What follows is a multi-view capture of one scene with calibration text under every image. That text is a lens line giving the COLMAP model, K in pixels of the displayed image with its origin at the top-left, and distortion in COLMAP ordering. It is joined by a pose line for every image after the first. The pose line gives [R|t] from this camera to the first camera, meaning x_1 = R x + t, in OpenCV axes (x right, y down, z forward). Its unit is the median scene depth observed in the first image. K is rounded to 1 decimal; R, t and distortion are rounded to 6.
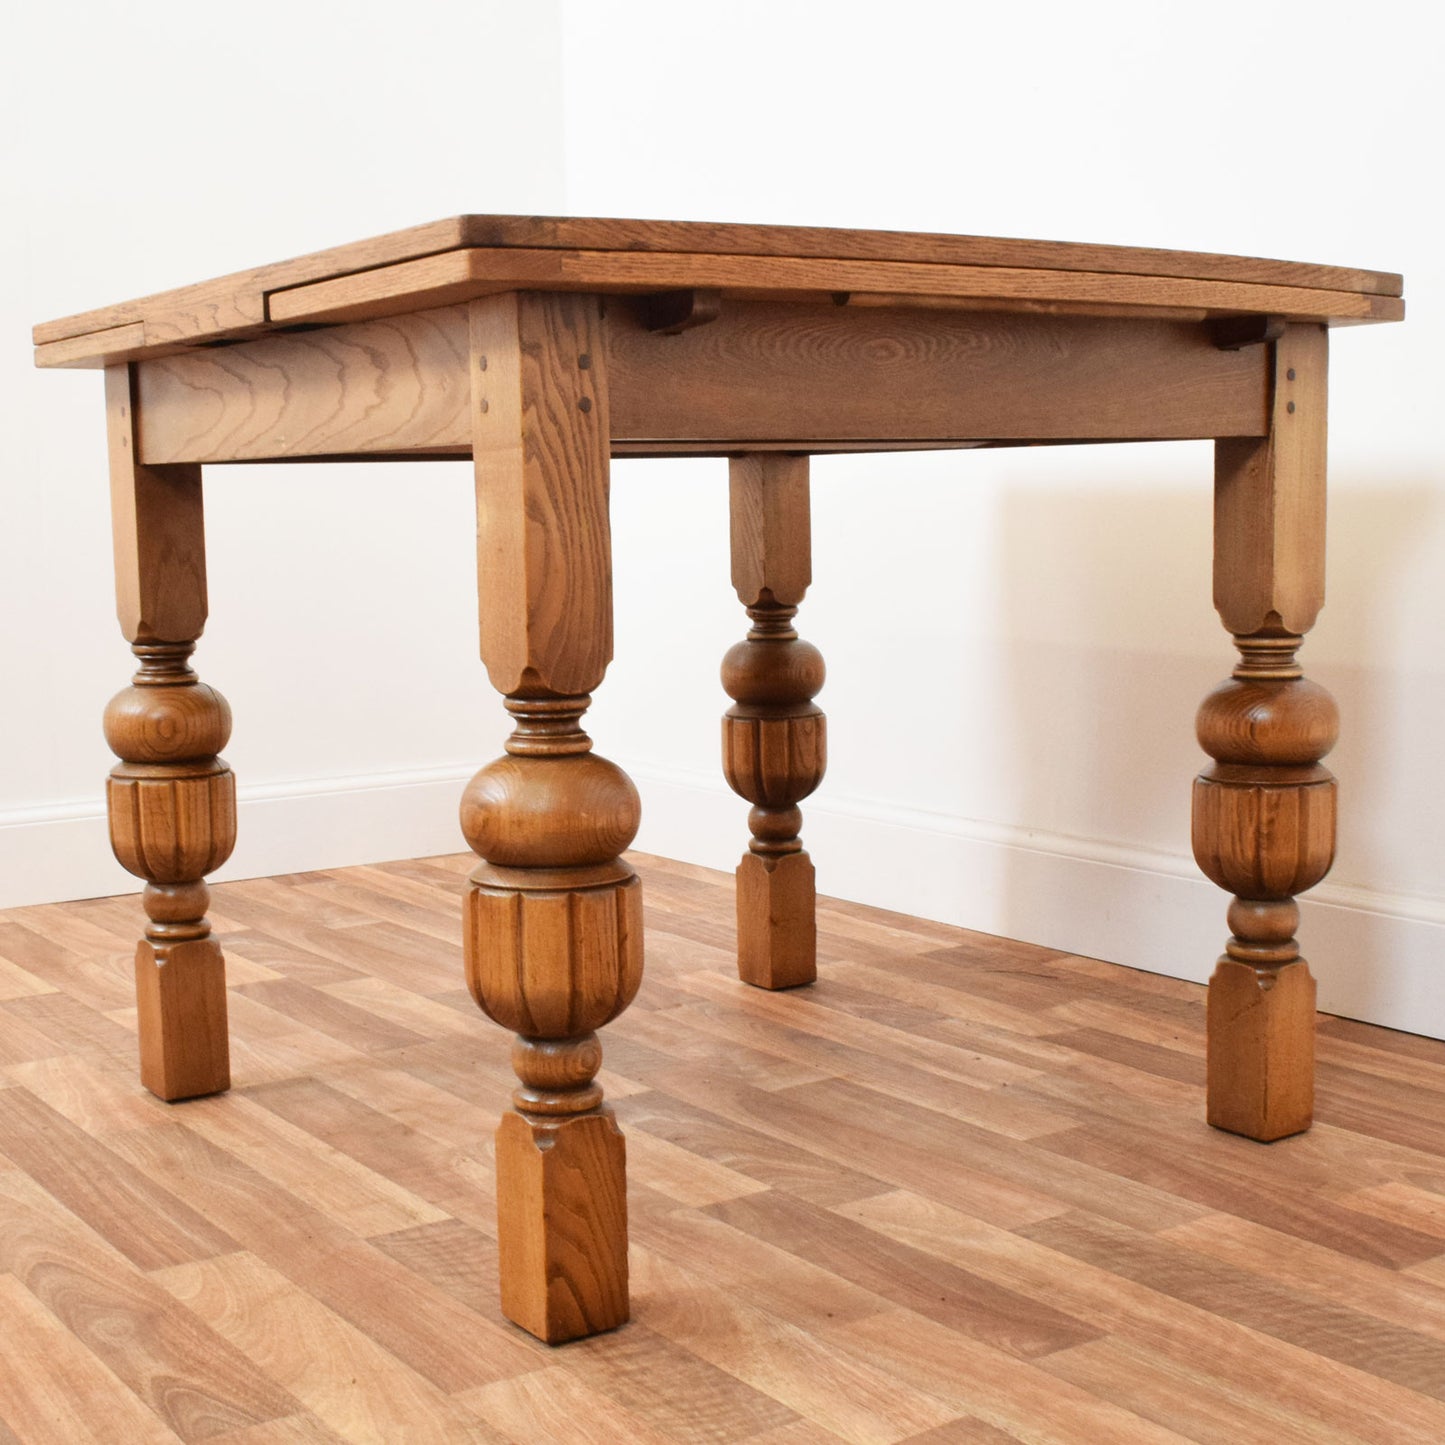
lens RADIAL K [[2117.8, 0, 644.2], [0, 2117.8, 727.8], [0, 0, 1]] dist [-0.009247, 0.000193]
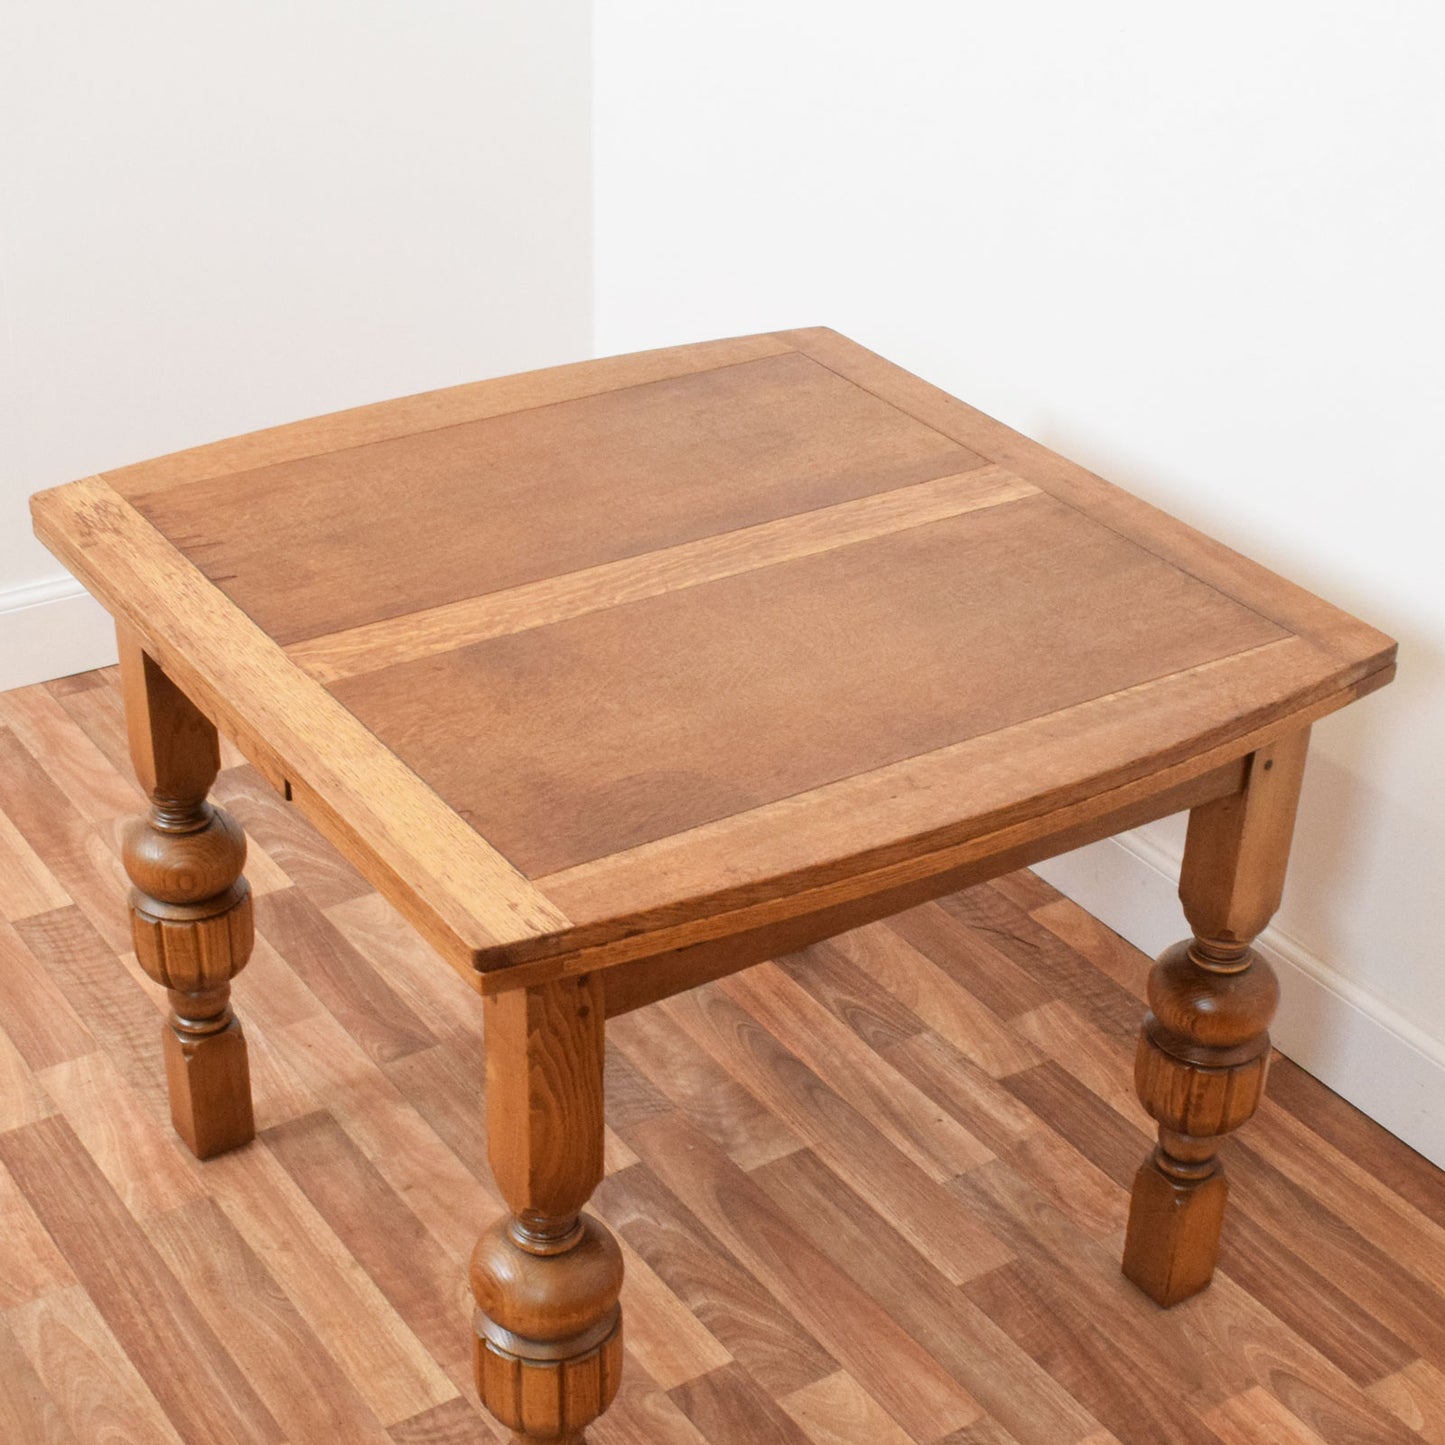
lens RADIAL K [[2555.5, 0, 720.9], [0, 2555.5, 820.0], [0, 0, 1]] dist [-0.010407, 0.059526]
pose [[0.998814, 0.040101, 0.027597, 0.002583], [-0.048082, 0.901227, 0.430671, -0.614434], [-0.007601, -0.431487, 0.902087, -0.135750]]
